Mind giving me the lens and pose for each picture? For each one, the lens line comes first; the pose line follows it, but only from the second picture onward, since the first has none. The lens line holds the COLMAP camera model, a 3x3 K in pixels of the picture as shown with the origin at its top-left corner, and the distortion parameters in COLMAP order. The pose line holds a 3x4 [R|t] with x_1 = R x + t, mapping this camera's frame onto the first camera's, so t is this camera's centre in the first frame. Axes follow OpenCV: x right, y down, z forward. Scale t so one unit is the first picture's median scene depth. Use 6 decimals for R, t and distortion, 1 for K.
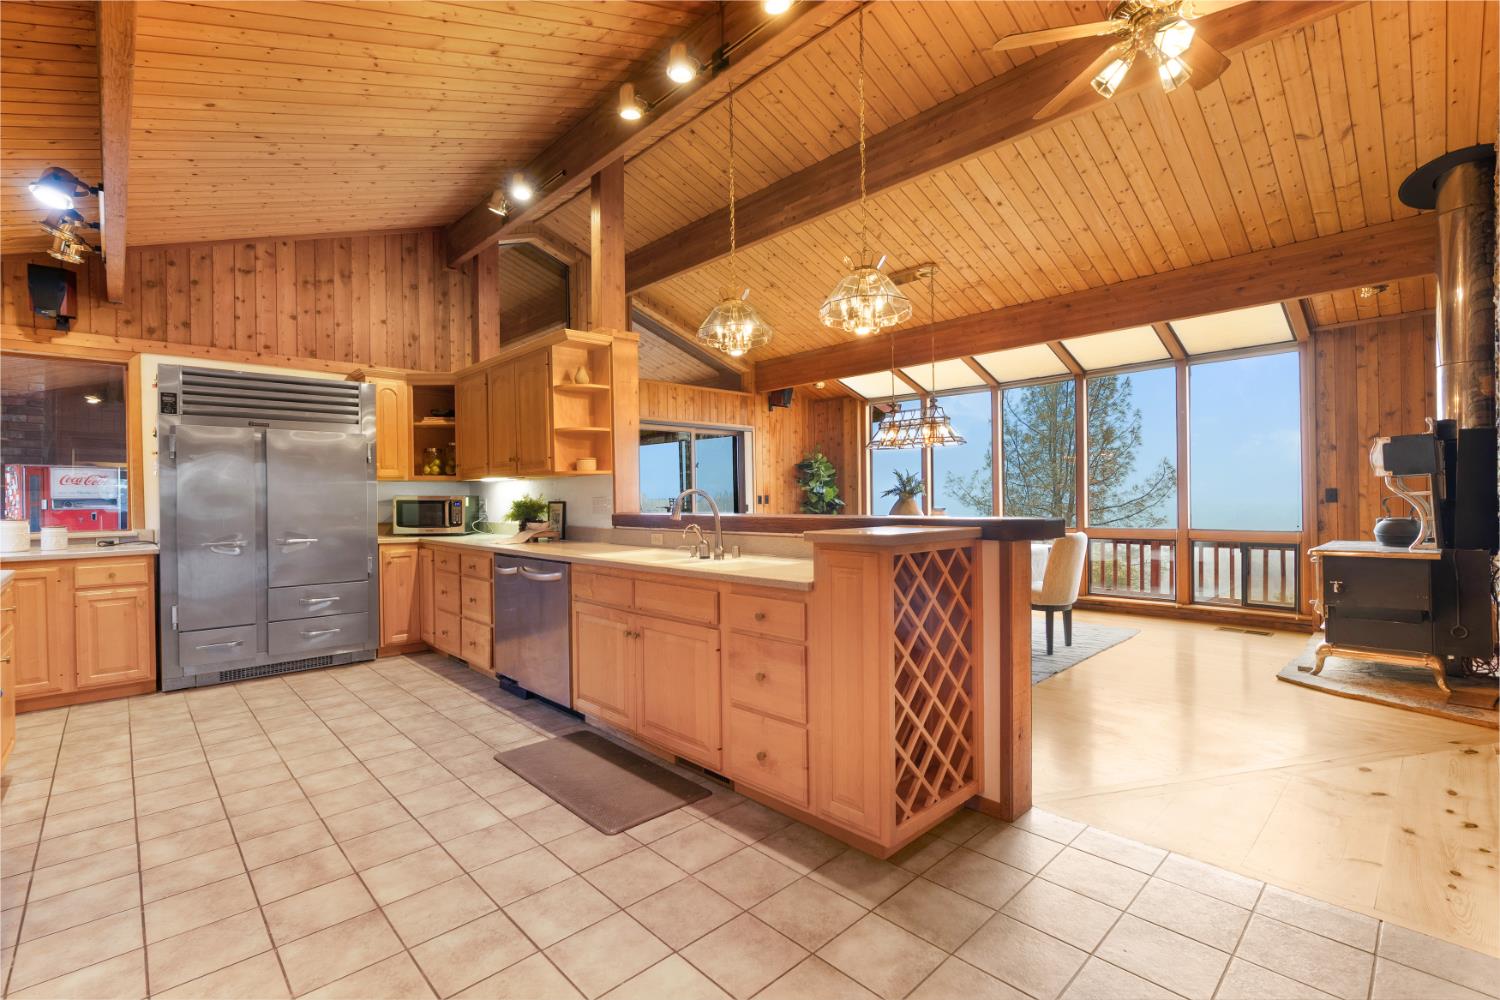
lens RADIAL K [[672.3, 0, 738.6], [0, 672.3, 497.8], [0, 0, 1]] dist [-0.000233, 0.001043]
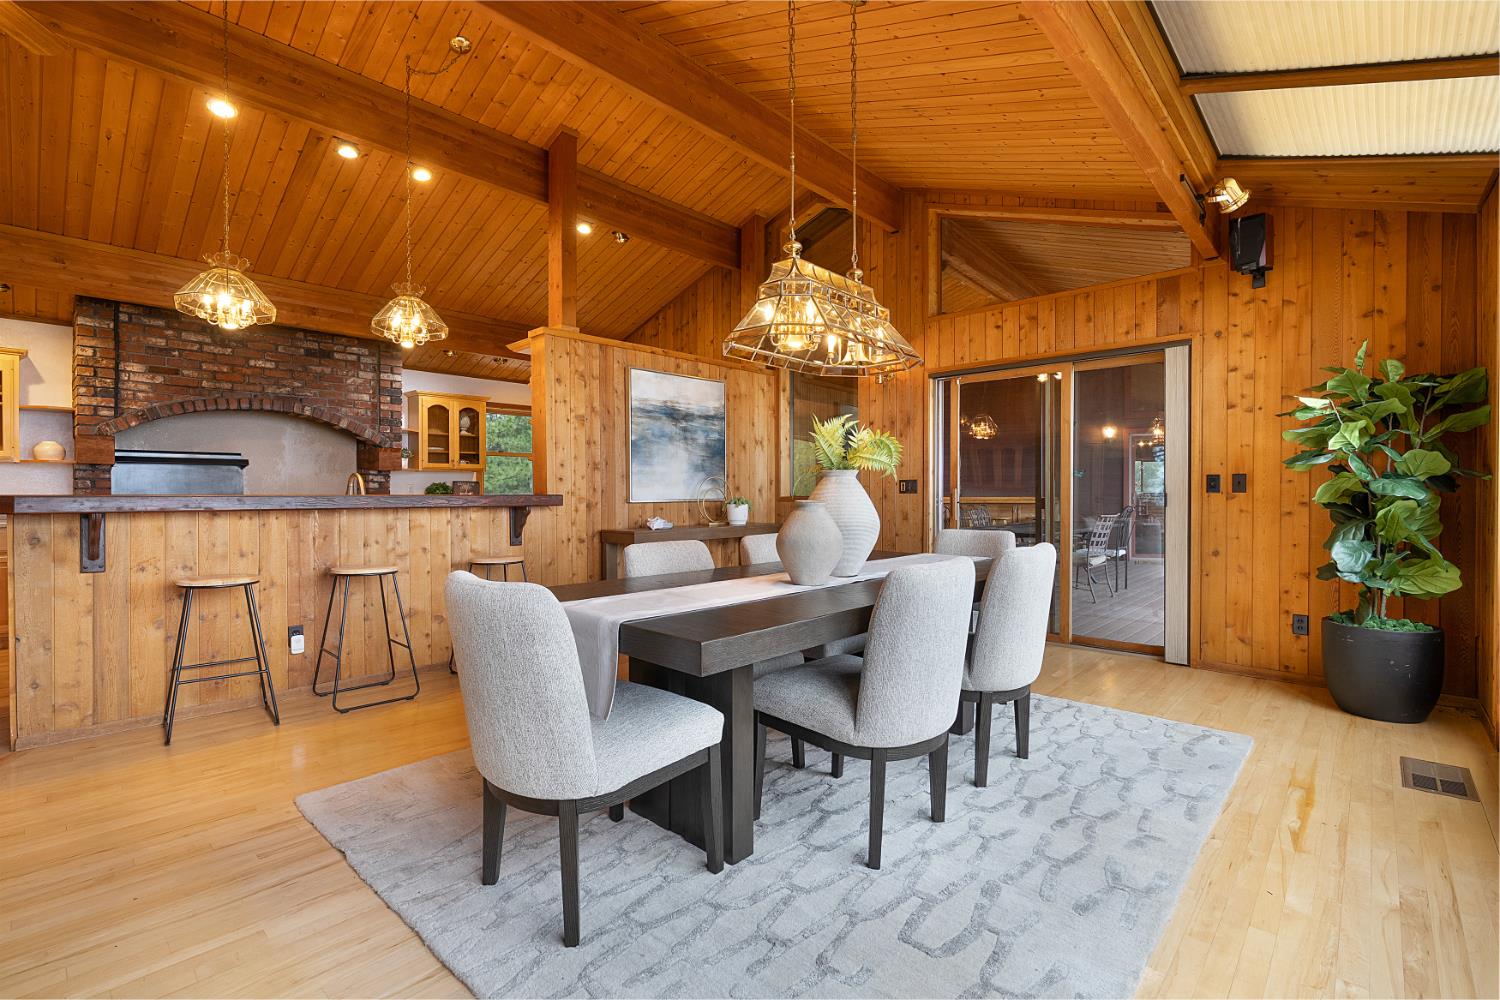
lens RADIAL K [[672.3, 0, 738.6], [0, 672.3, 497.9], [0, 0, 1]] dist [-0.000233, 0.001043]
pose [[0.053685, 0.018949, -0.998378, 0.819297], [0.001101, 0.999818, 0.019035, 0.008019], [0.998557, -0.002121, 0.053654, 1.102300]]
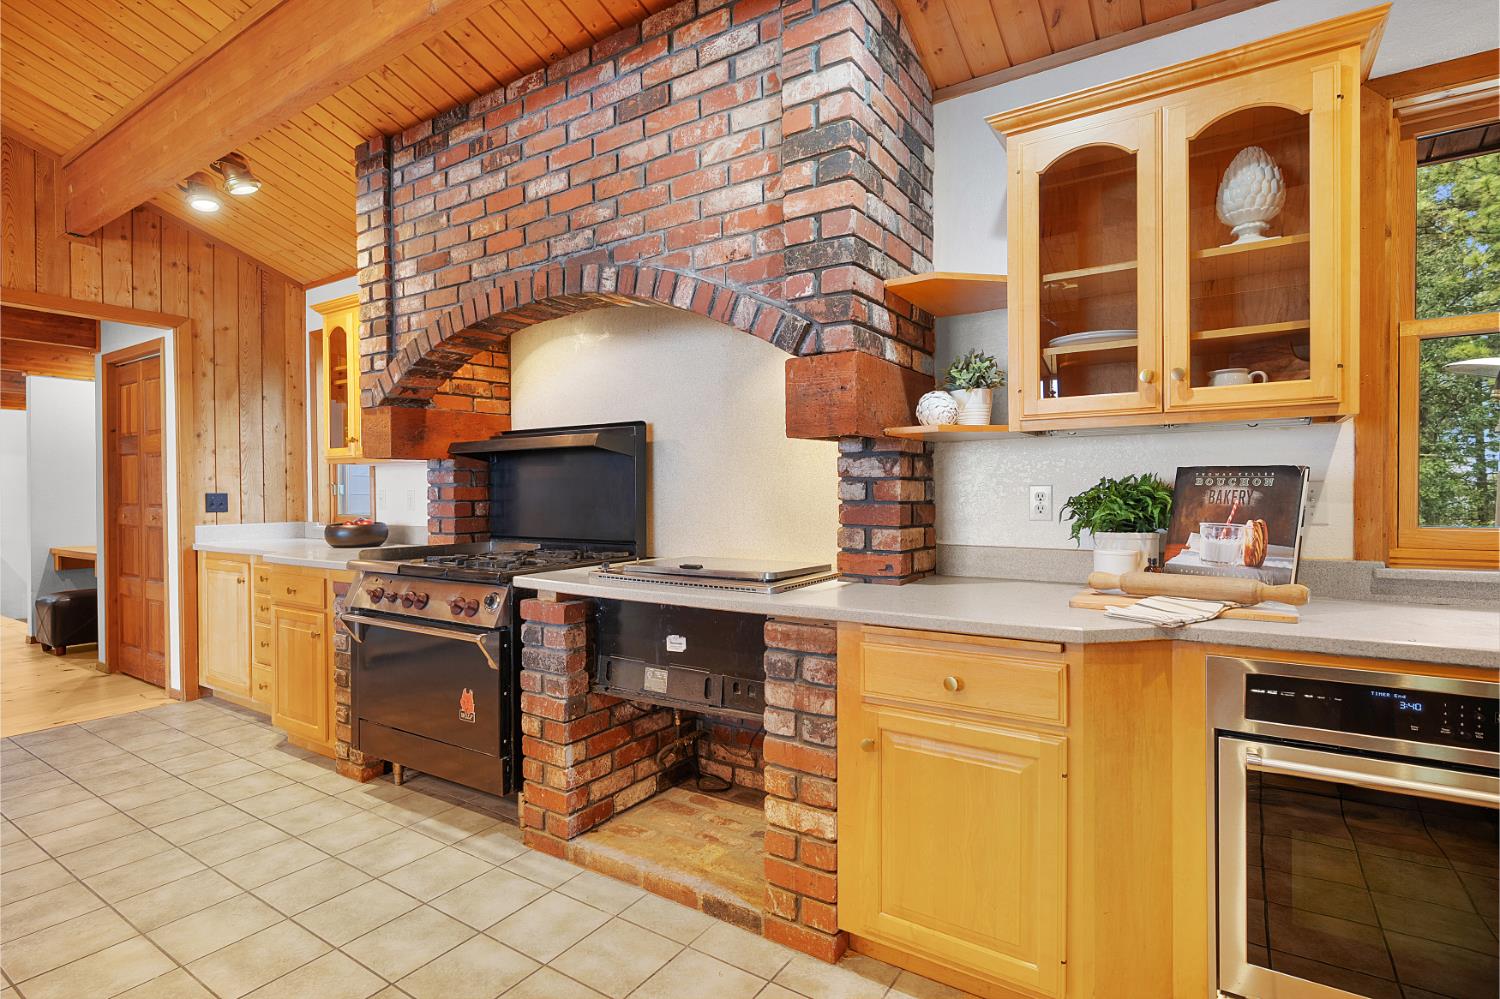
lens RADIAL K [[743.1, 0, 743.4], [0, 743.1, 497.0], [0, 0, 1]] dist [-0.002499, 0.000276]
pose [[-0.973728, 0.018070, -0.226995, -0.440654], [0.015813, 0.999806, 0.011756, 0.004314], [0.227164, 0.007858, -0.973825, 0.857279]]
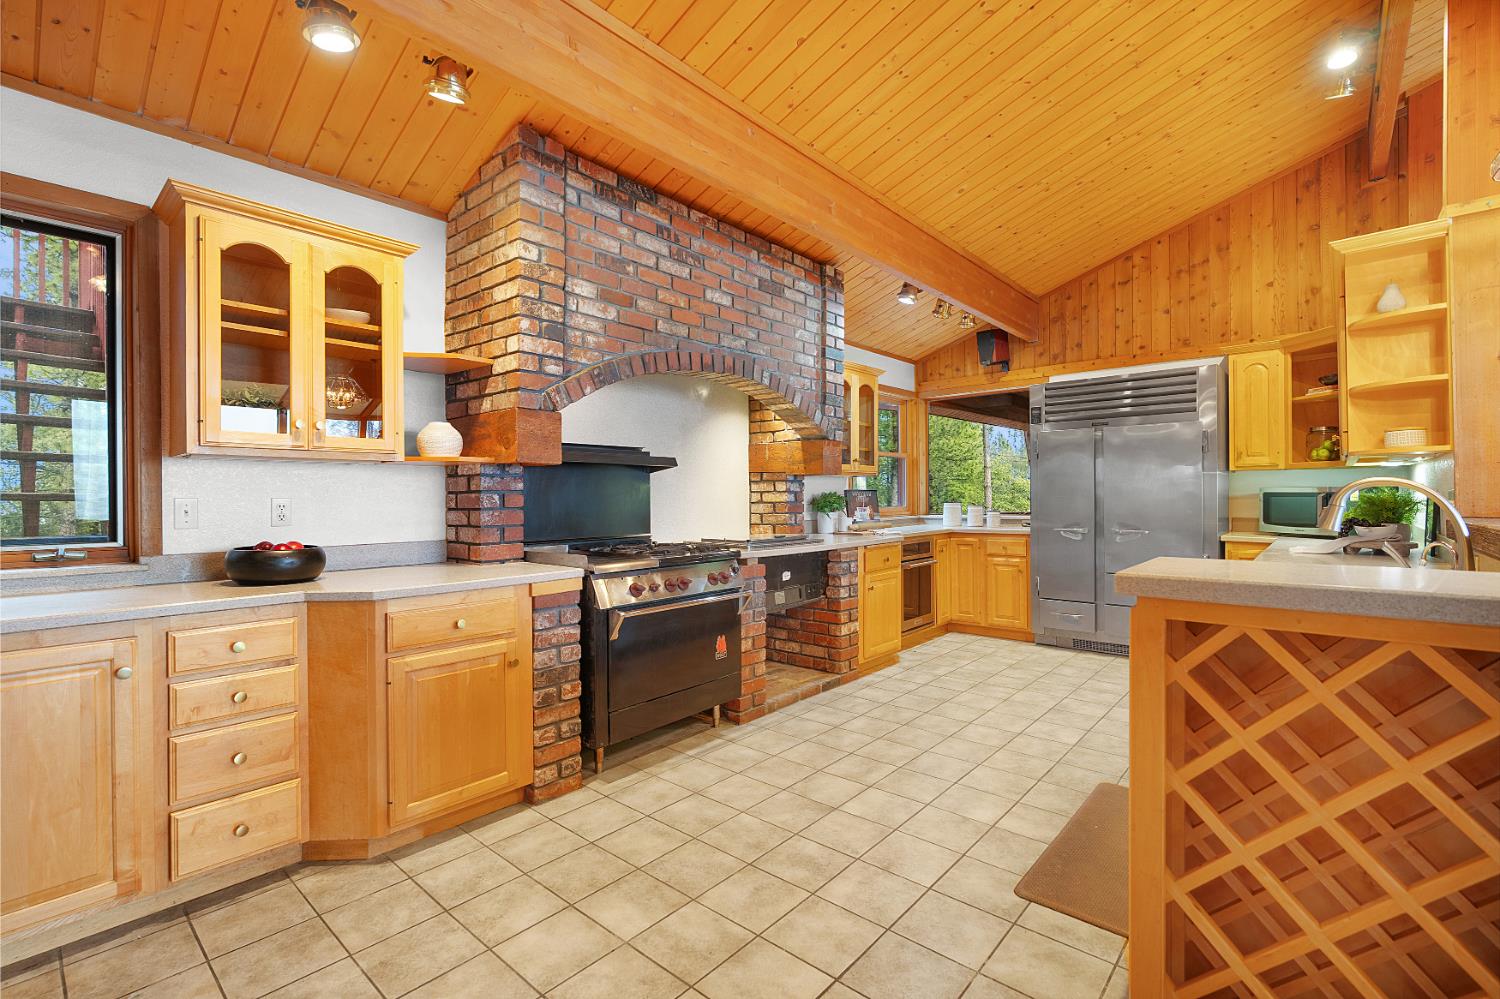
lens RADIAL K [[672.3, 0, 749.6], [0, 672.3, 497.1], [0, 0, 1]] dist [-0.000233, 0.001043]
pose [[0.099858, 0.011108, -0.994940, 0.291849], [0.005403, 0.999917, 0.011706, -0.004358], [0.994987, -0.006545, 0.099789, 0.278648]]
